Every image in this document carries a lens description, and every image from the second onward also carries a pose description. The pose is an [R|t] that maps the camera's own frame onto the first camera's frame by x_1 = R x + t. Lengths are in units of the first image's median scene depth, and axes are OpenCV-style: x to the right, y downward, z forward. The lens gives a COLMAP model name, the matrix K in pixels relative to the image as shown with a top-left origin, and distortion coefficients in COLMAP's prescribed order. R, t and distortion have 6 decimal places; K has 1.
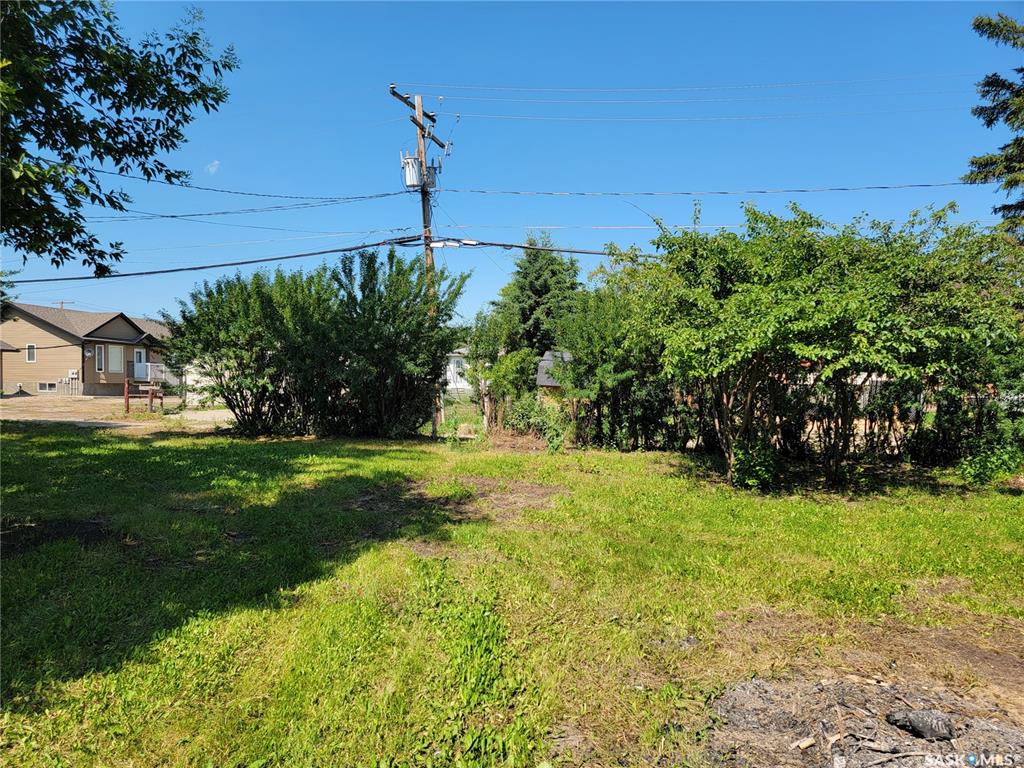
lens RADIAL K [[711.3, 0, 501.8], [0, 711.3, 400.2], [0, 0, 1]] dist [0.079789, -0.064950]
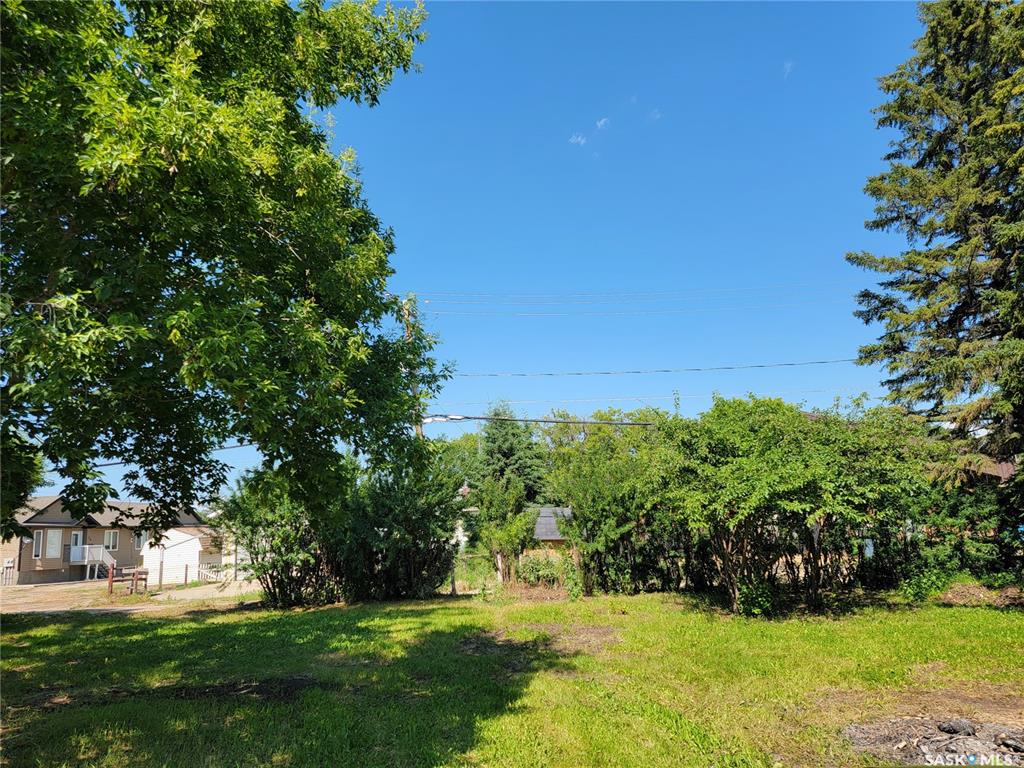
lens RADIAL K [[706.8, 0, 497.9], [0, 706.8, 394.0], [0, 0, 1]] dist [0.082209, -0.061982]
pose [[0.992240, -0.042721, 0.116770, -0.172759], [0.067258, 0.974281, -0.215065, -0.012766], [-0.104579, 0.221250, 0.969594, -0.191836]]
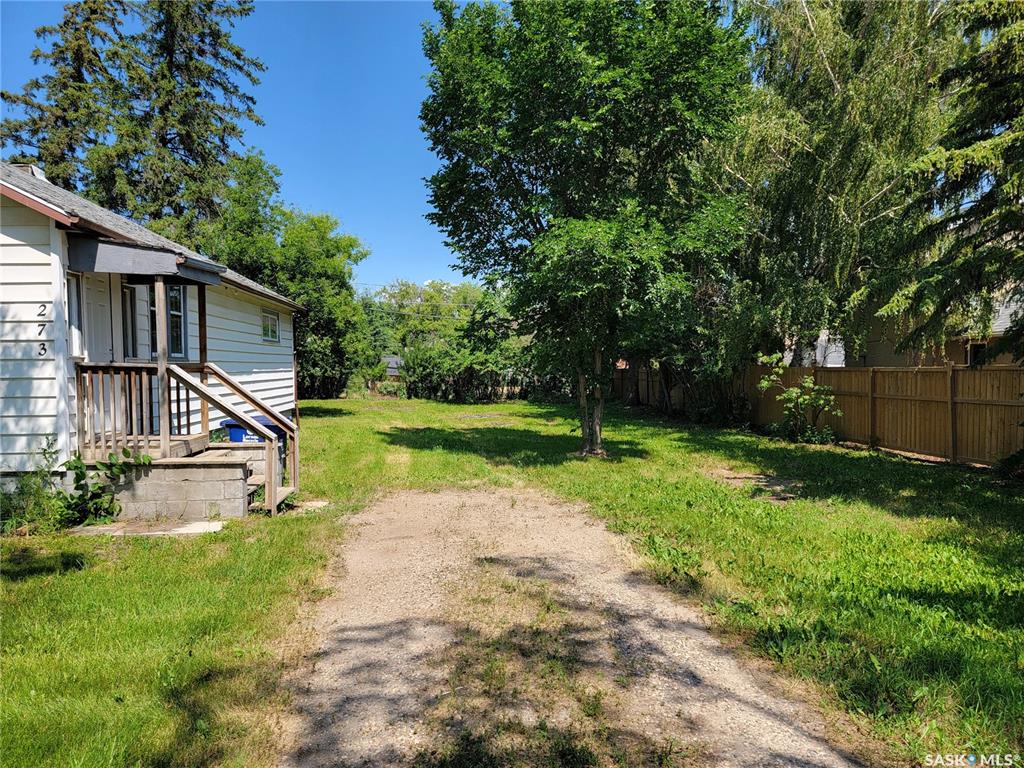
lens RADIAL K [[708.3, 0, 507.9], [0, 708.3, 397.8], [0, 0, 1]] dist [0.074943, -0.060119]
pose [[0.940253, -0.031083, 0.339056, -0.482753], [0.023871, 0.999392, 0.025423, 0.004014], [-0.339640, -0.015810, 0.940423, -1.755662]]
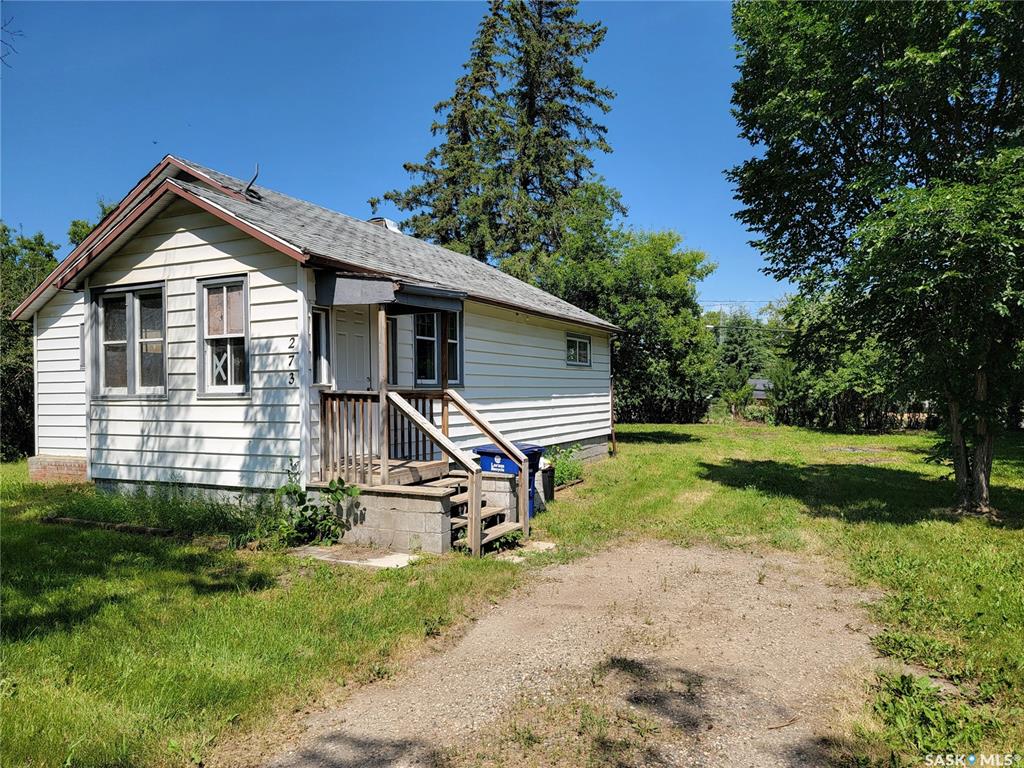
lens RADIAL K [[711.3, 0, 501.8], [0, 711.3, 400.2], [0, 0, 1]] dist [0.079789, -0.064950]
pose [[0.979081, -0.017001, -0.202760, -0.332626], [0.014503, 0.999800, -0.013796, 0.001395], [0.202954, 0.010567, 0.979131, -1.663351]]
